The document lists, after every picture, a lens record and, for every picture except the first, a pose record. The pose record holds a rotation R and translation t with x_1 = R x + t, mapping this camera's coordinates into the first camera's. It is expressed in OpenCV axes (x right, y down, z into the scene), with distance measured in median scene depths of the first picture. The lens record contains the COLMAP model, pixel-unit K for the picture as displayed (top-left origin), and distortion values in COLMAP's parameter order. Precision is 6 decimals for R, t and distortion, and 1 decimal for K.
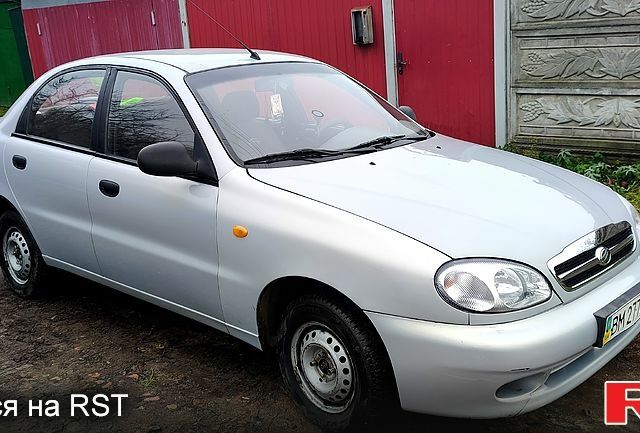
lens RADIAL K [[725.3, 0, 330.2], [0, 725.3, 216.4], [0, 0, 1]] dist [0.062623, -0.020938]
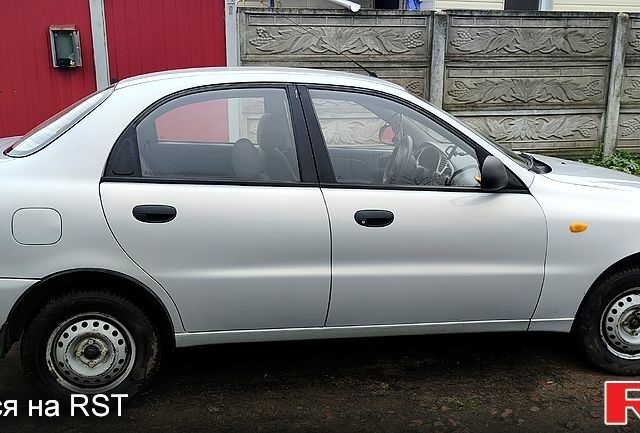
lens RADIAL K [[725.3, 0, 330.2], [0, 725.3, 216.4], [0, 0, 1]] dist [0.062623, -0.020938]
pose [[0.619140, -0.124655, 0.775323, -0.908995], [0.160827, 0.986521, 0.030181, -0.067714], [-0.768635, 0.106007, 0.630843, 0.419865]]
